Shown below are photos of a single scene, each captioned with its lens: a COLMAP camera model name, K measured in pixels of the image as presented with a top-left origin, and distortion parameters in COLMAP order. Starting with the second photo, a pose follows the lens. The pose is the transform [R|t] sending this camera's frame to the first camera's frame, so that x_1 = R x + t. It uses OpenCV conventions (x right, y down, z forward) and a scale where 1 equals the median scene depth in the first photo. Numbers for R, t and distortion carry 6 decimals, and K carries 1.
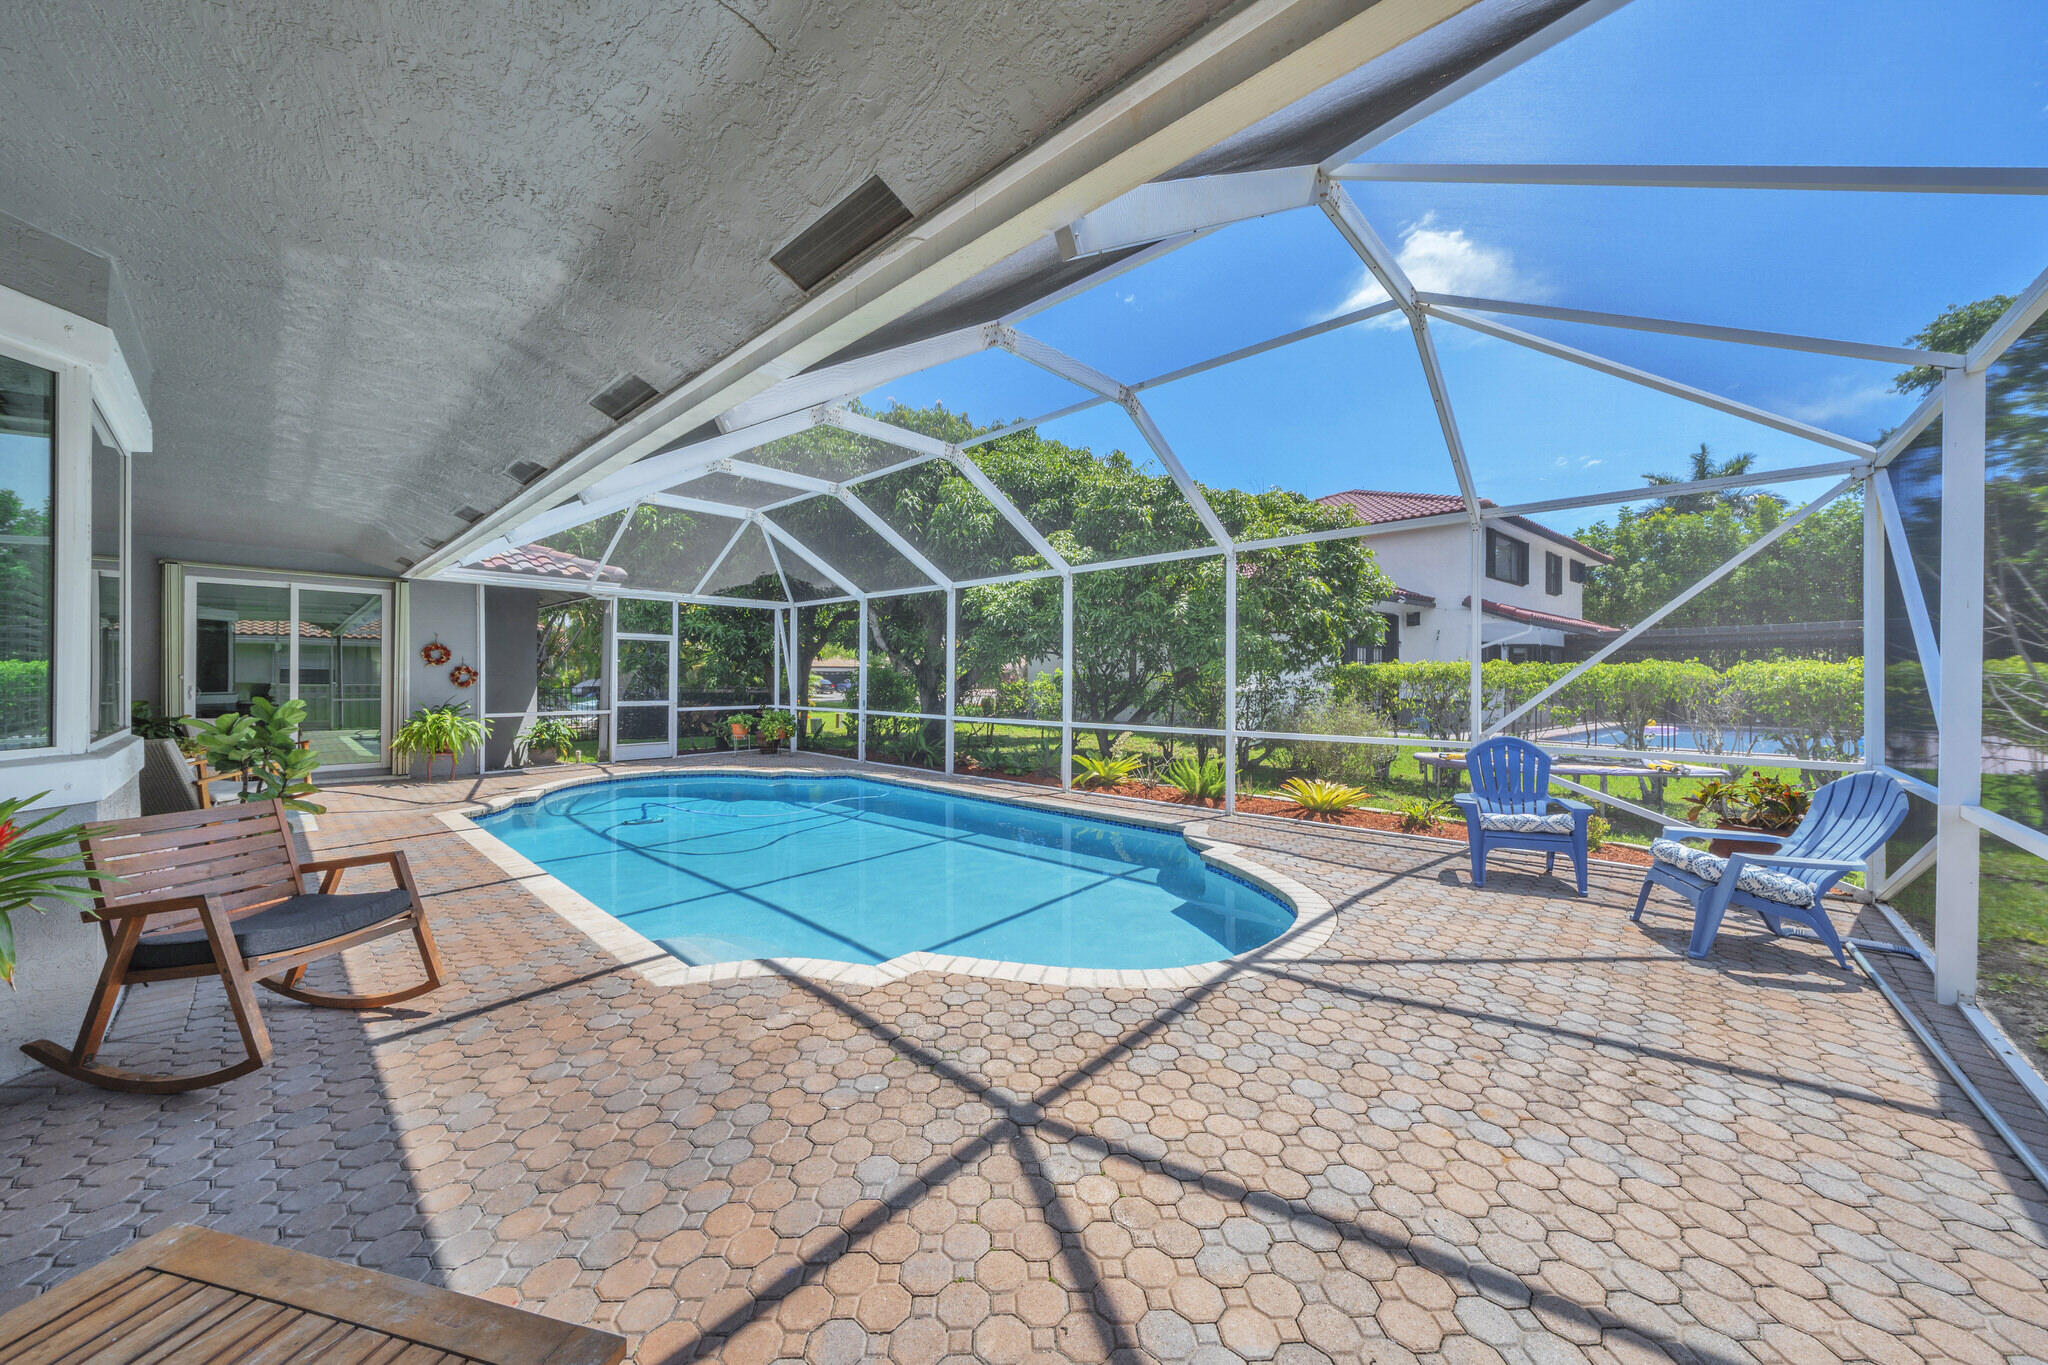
lens RADIAL K [[707.2, 0, 998.9], [0, 707.2, 682.3], [0, 0, 1]] dist [-0.007462, 0.000224]
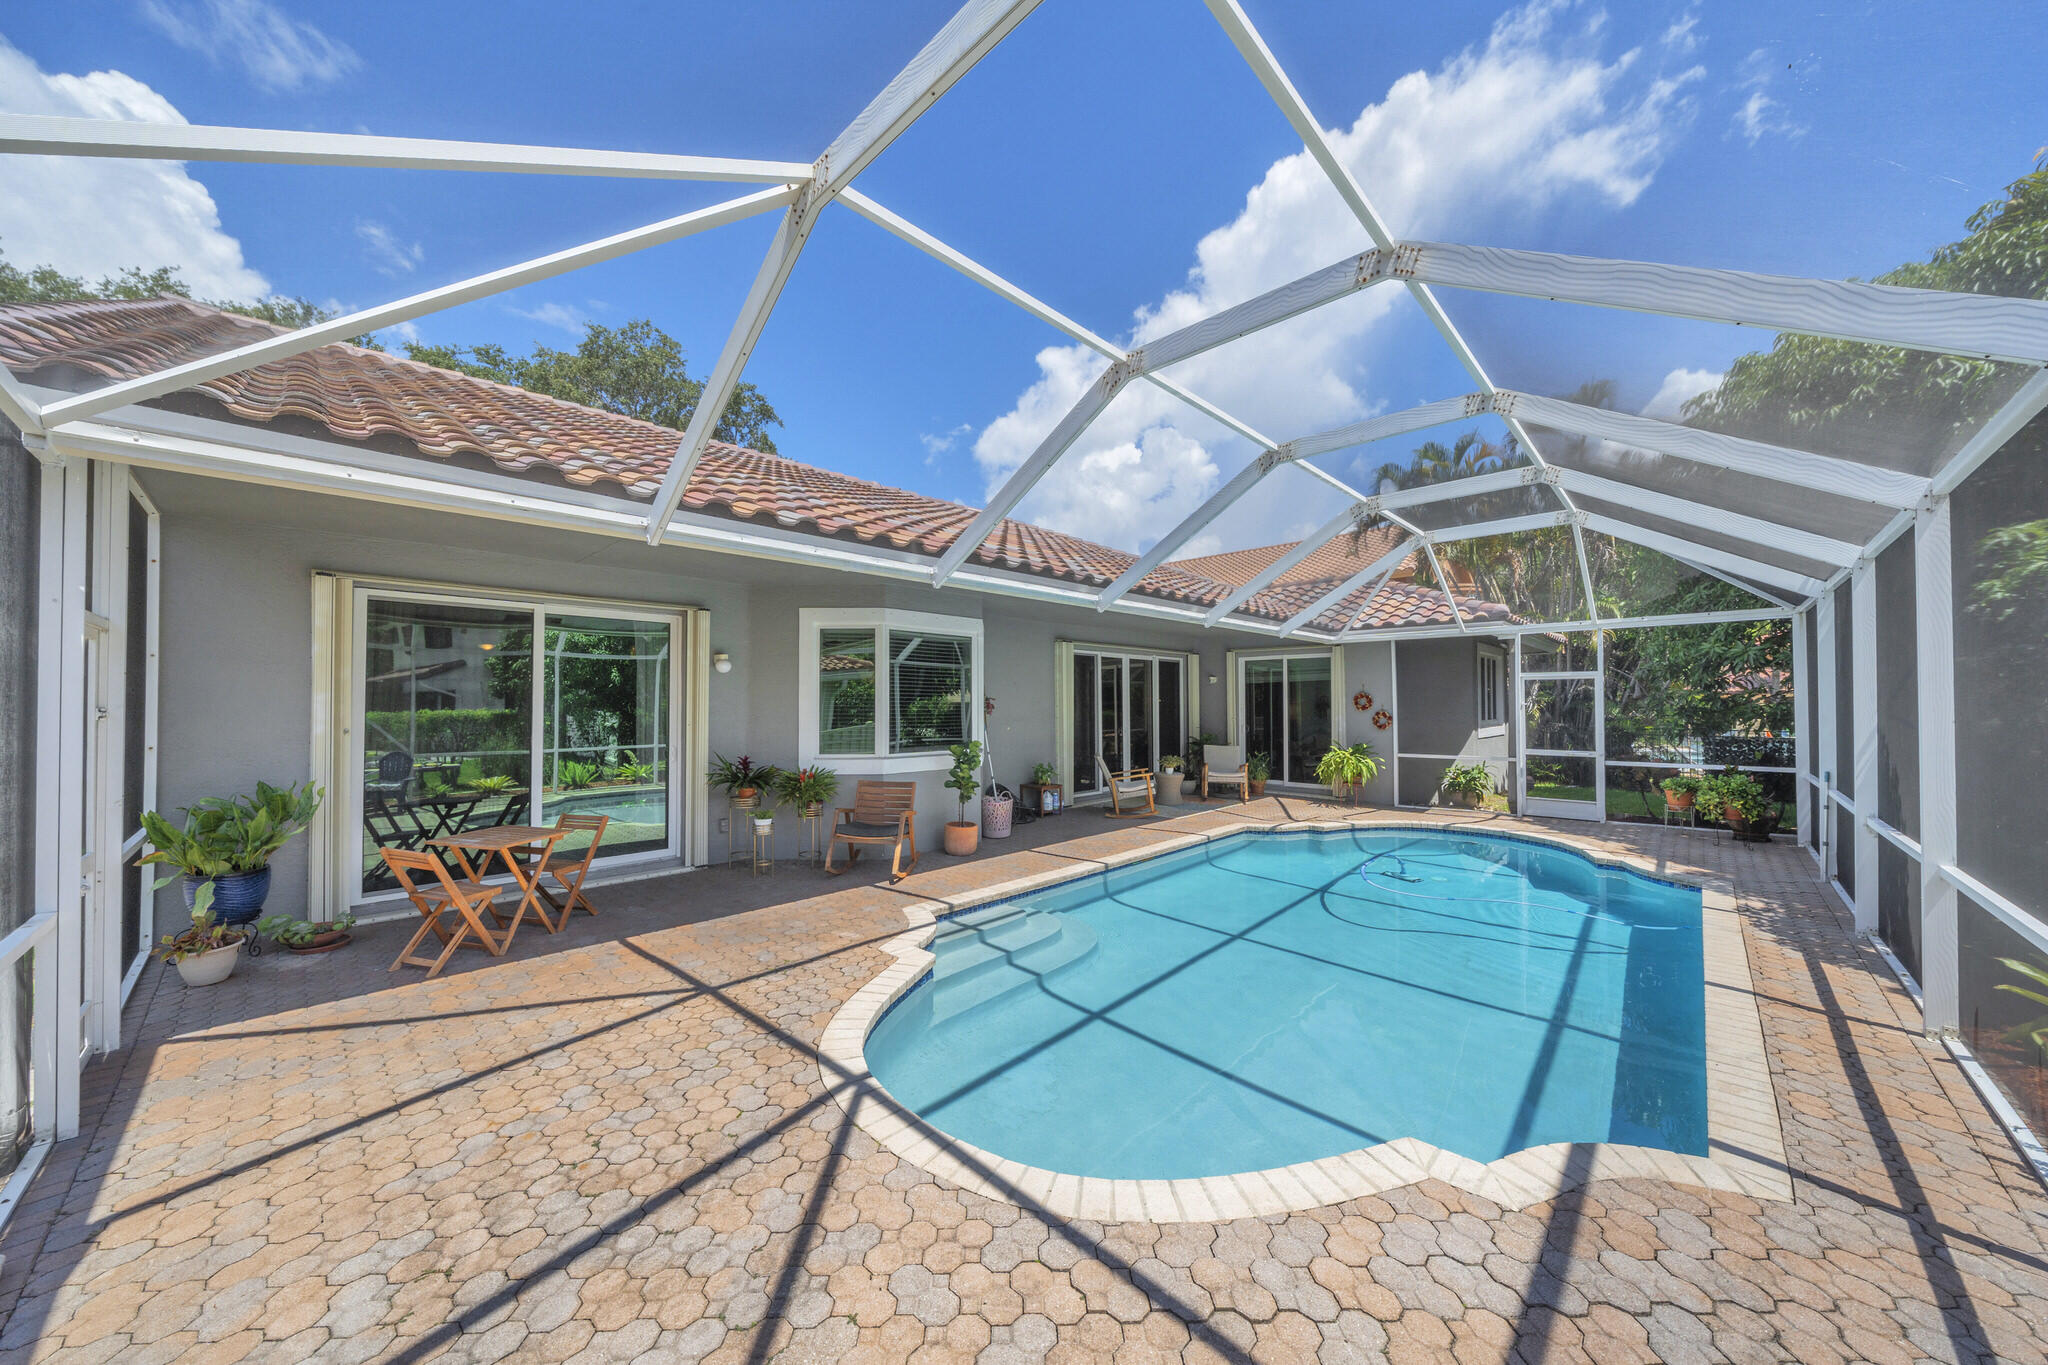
lens RADIAL K [[707.2, 0, 1013.6], [0, 707.2, 694.1], [0, 0, 1]] dist [-0.007462, 0.000224]
pose [[0.003018, -0.021012, -0.999775, 1.230123], [-0.003350, 0.999773, -0.021022, -0.074967], [0.999990, 0.003412, 0.002947, 1.170775]]
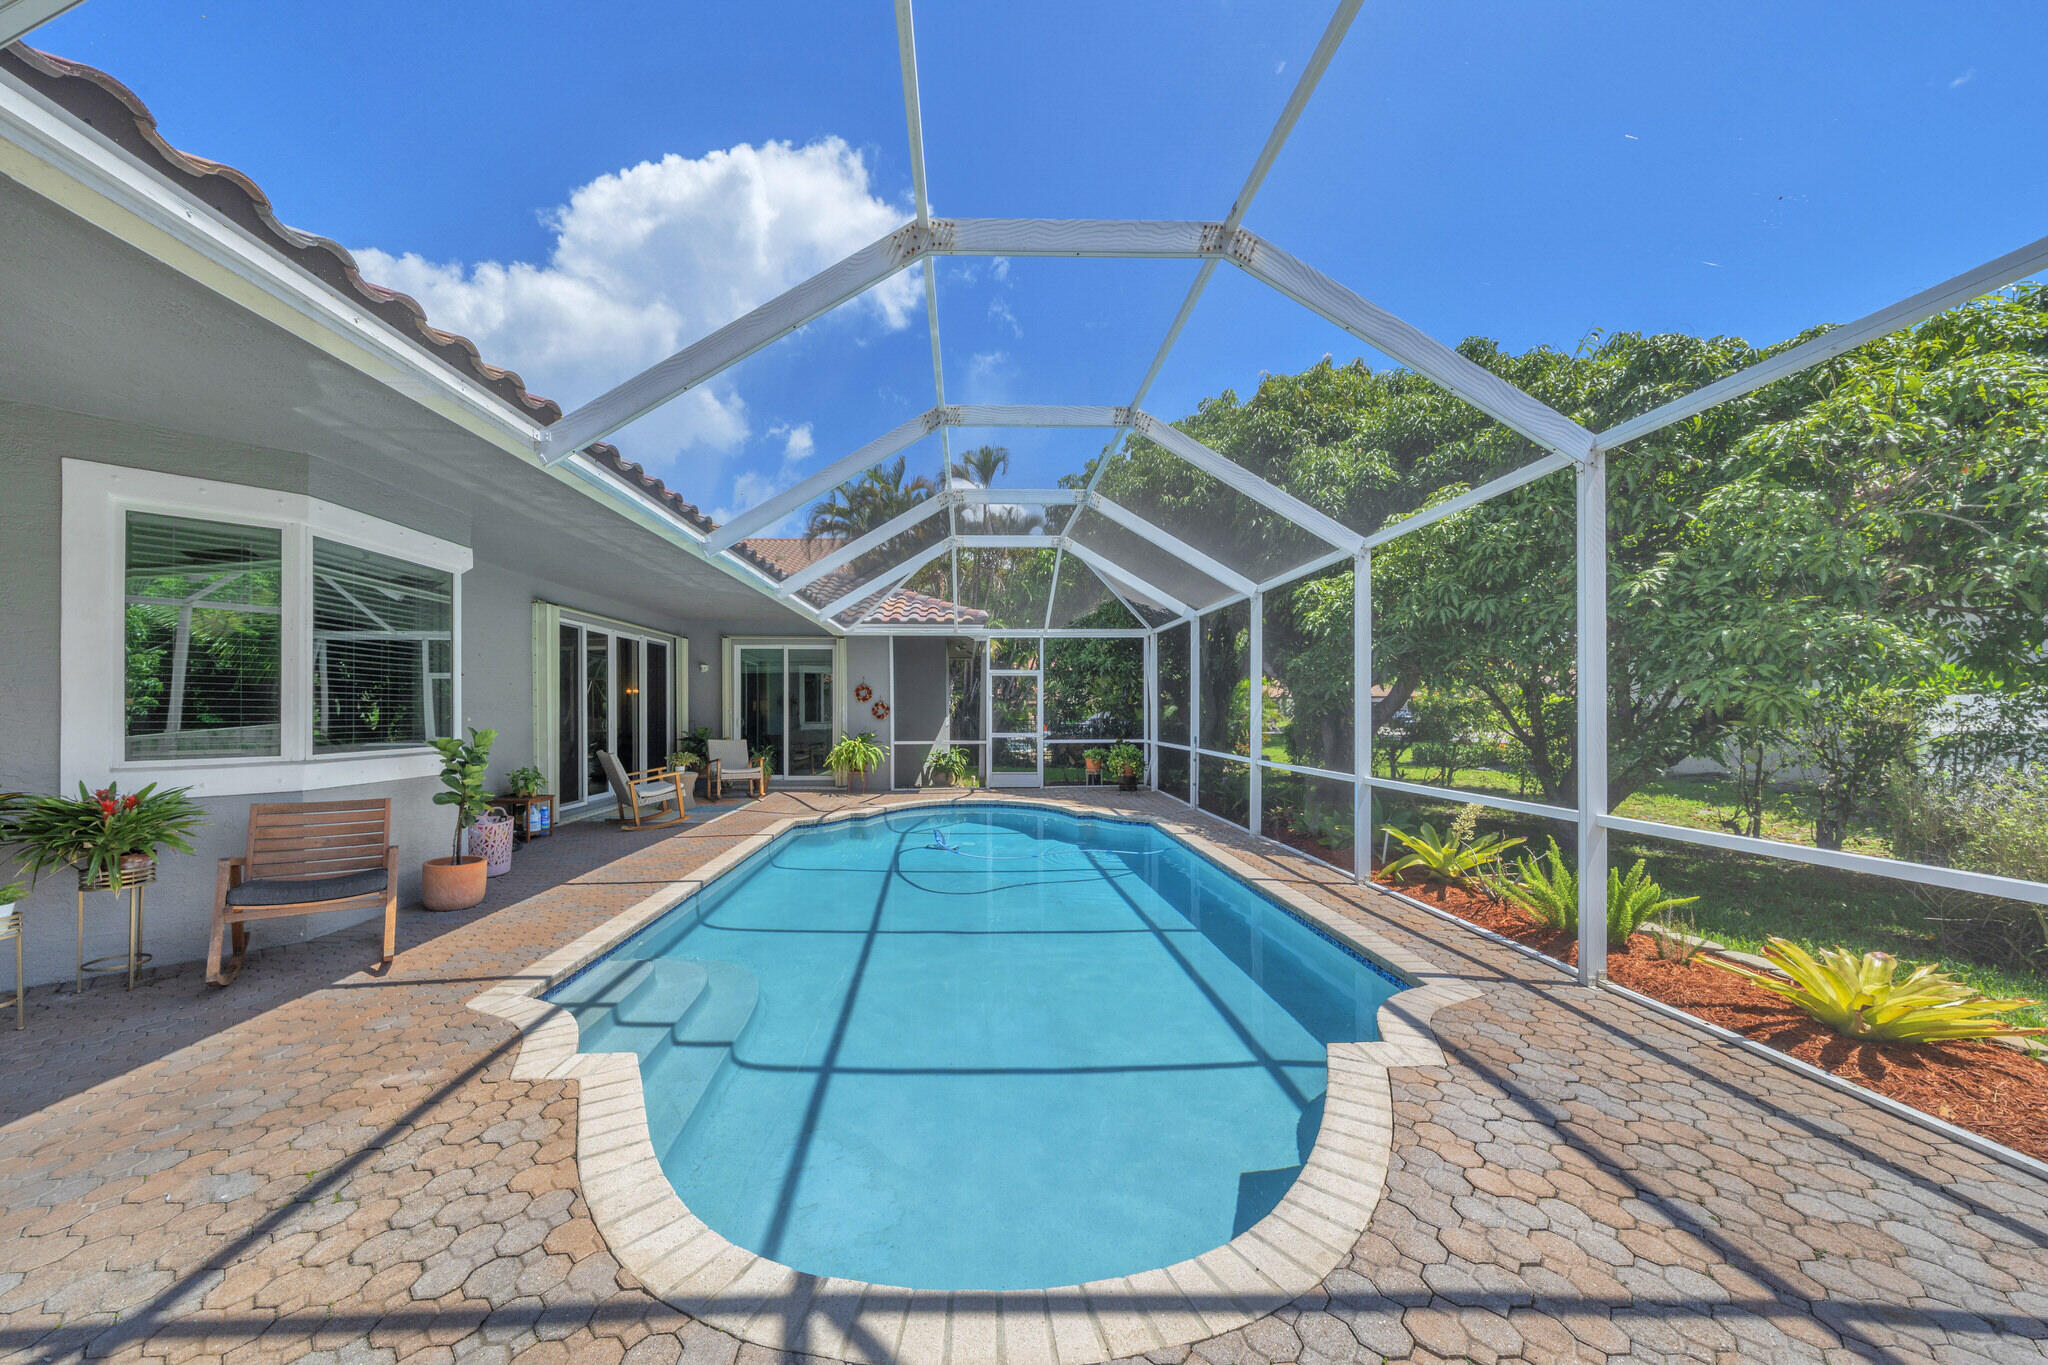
lens RADIAL K [[707.2, 0, 993.0], [0, 707.2, 717.8], [0, 0, 1]] dist [-0.007462, 0.000224]
pose [[0.719642, 0.002437, -0.694341, 0.752917], [0.000926, 0.999990, 0.004469, -0.003911], [0.694345, -0.003859, 0.719632, 0.725481]]
